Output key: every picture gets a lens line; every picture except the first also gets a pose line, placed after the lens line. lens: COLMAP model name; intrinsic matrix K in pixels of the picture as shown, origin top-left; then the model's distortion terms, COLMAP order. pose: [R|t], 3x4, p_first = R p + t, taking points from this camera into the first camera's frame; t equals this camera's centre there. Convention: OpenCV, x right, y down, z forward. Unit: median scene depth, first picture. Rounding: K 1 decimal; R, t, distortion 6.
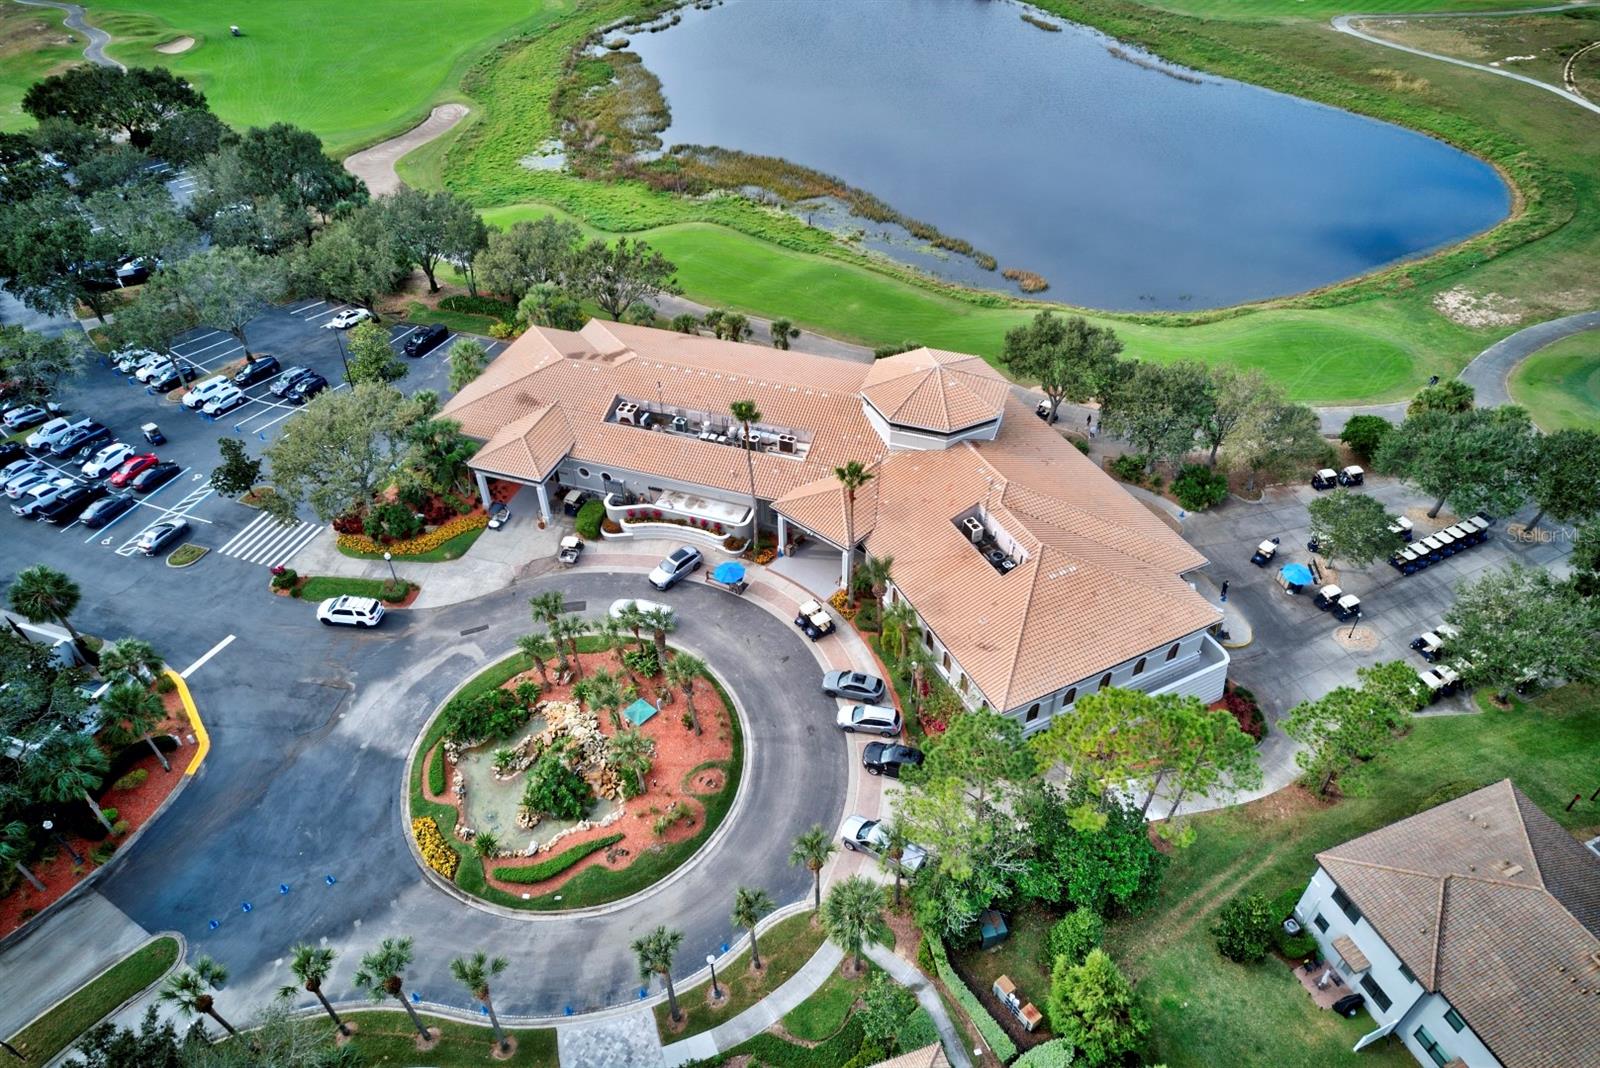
lens RADIAL K [[1027.0, 0, 810.1], [0, 1027.0, 536.7], [0, 0, 1]] dist [-0.085642, 0.077860]
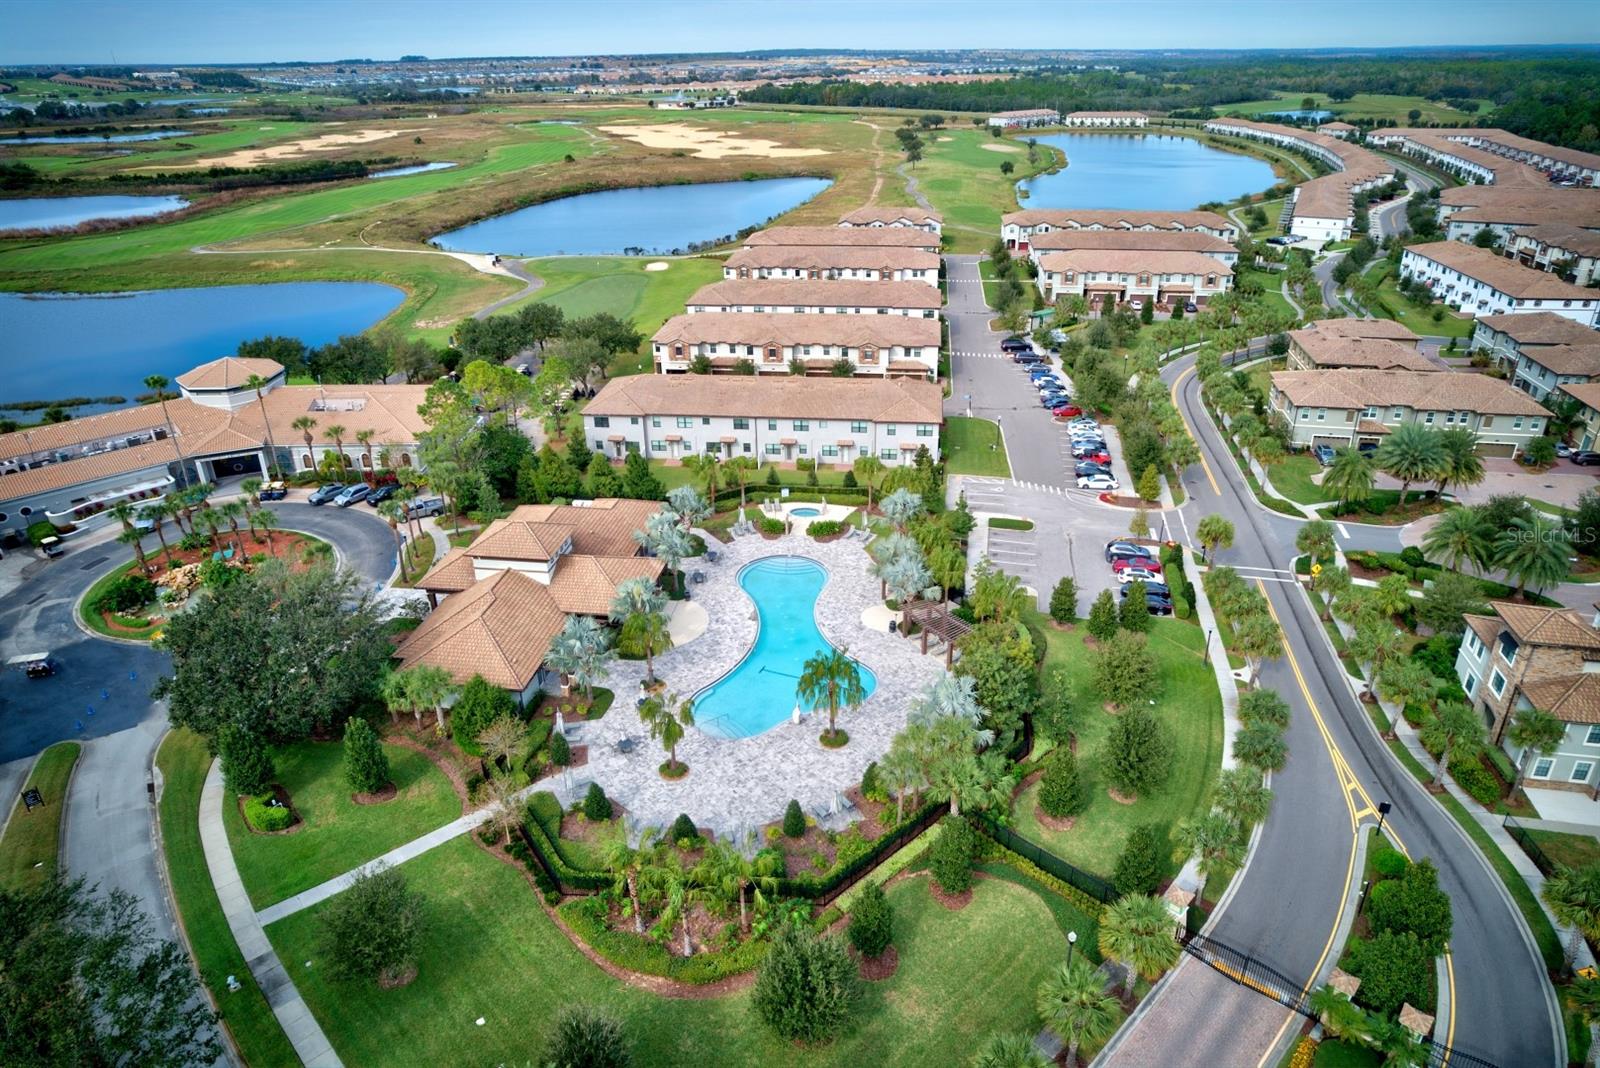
lens RADIAL K [[1027.0, 0, 810.1], [0, 1027.0, 536.7], [0, 0, 1]] dist [-0.085642, 0.077860]
pose [[0.451149, -0.386022, 0.804643, -1.081472], [0.587269, 0.807309, 0.058029, 0.646679], [-0.671996, 0.446363, 0.590916, -0.499471]]
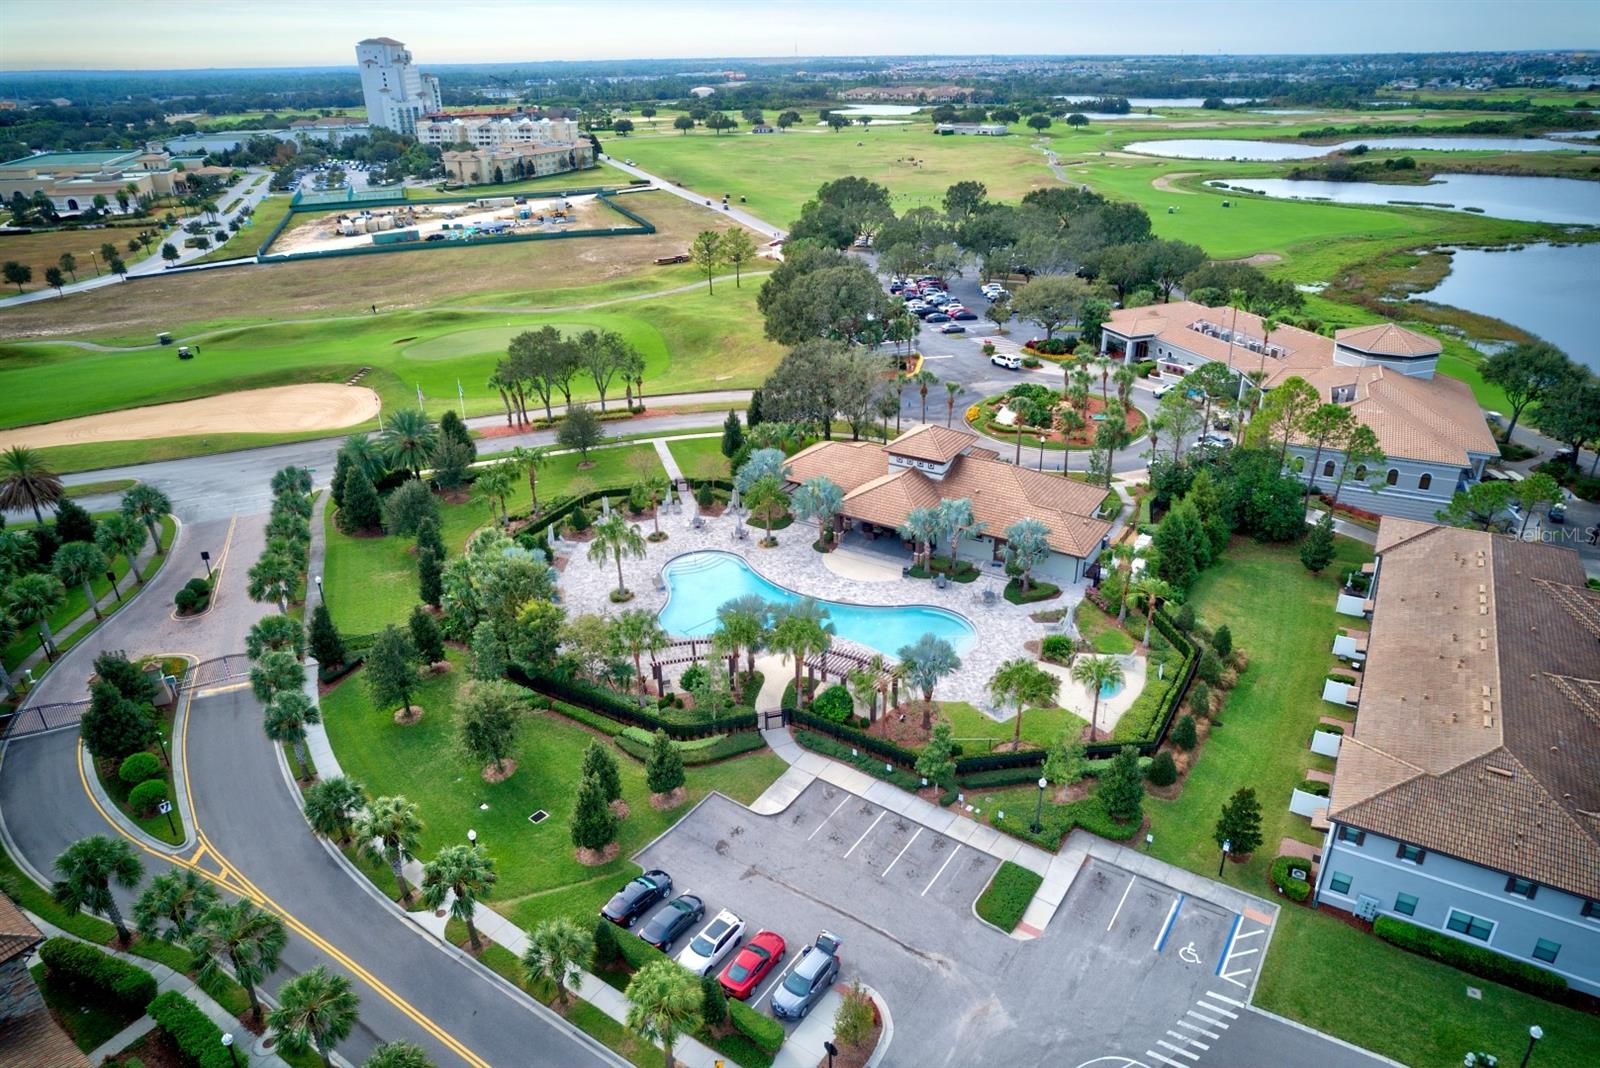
lens RADIAL K [[1027.0, 0, 810.1], [0, 1027.0, 536.7], [0, 0, 1]] dist [-0.085642, 0.077860]
pose [[0.634895, 0.333525, -0.696900, 0.959137], [-0.497909, 0.866353, -0.038986, 0.781660], [0.590759, 0.371745, 0.716108, -0.591265]]
